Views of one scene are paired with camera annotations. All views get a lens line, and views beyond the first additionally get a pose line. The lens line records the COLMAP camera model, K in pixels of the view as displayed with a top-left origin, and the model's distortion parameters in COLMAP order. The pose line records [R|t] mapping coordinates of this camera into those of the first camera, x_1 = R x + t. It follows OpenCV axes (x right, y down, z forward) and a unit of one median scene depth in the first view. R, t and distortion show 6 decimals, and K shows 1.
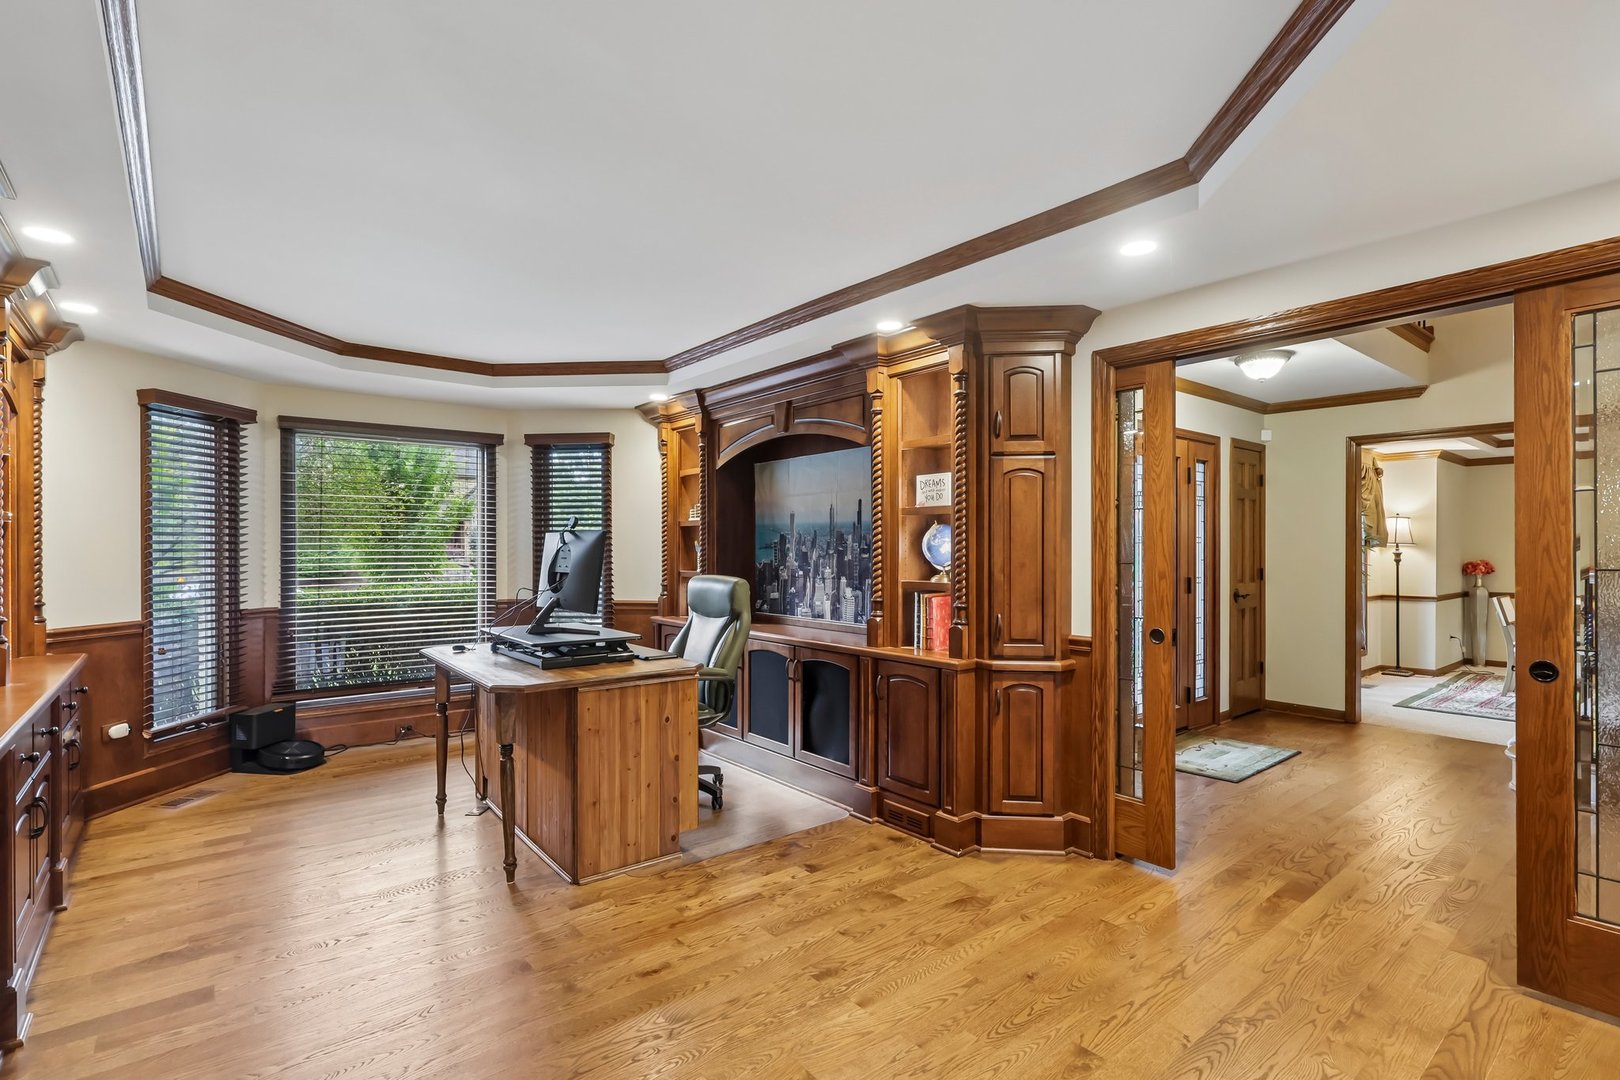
lens RADIAL K [[761.3, 0, 805.3], [0, 761.3, 549.9], [0, 0, 1]] dist [0.001826, 0.002703]
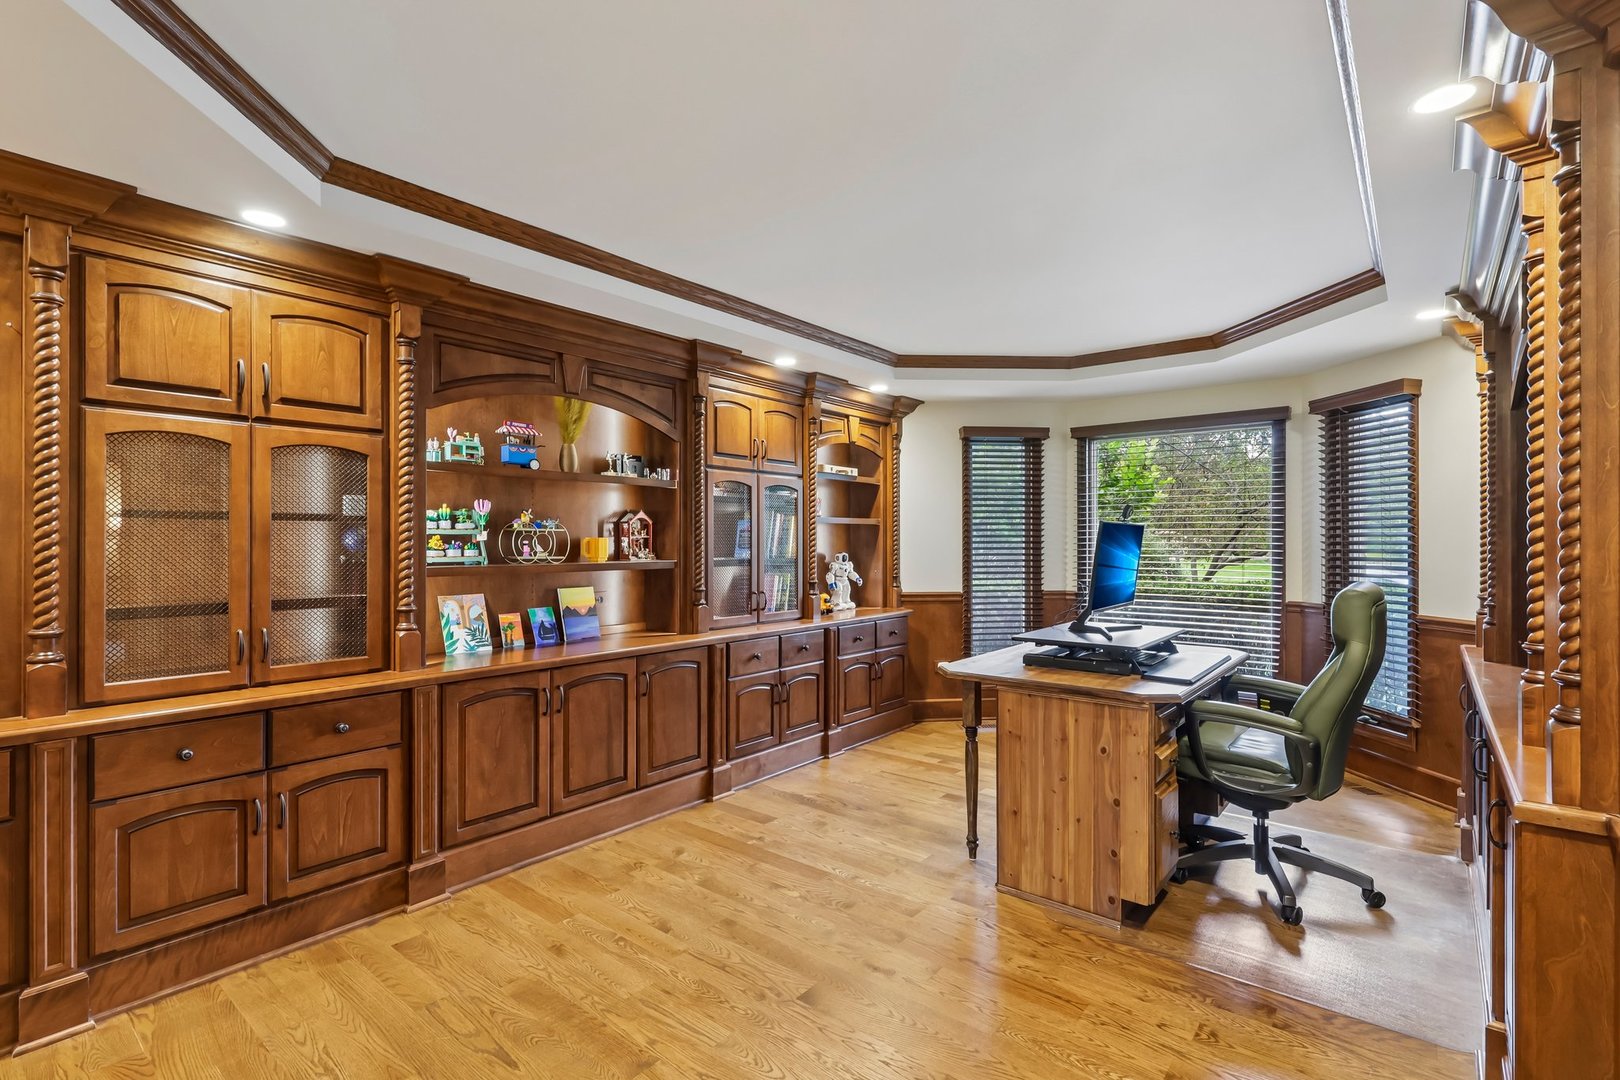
lens RADIAL K [[761.3, 0, 802.8], [0, 761.3, 540.4], [0, 0, 1]] dist [0.001826, 0.002703]
pose [[0.210158, -0.000425, -0.977667, 0.503094], [-0.002415, 0.999997, -0.000954, -0.000784], [0.977664, 0.002562, 0.210156, 0.468614]]
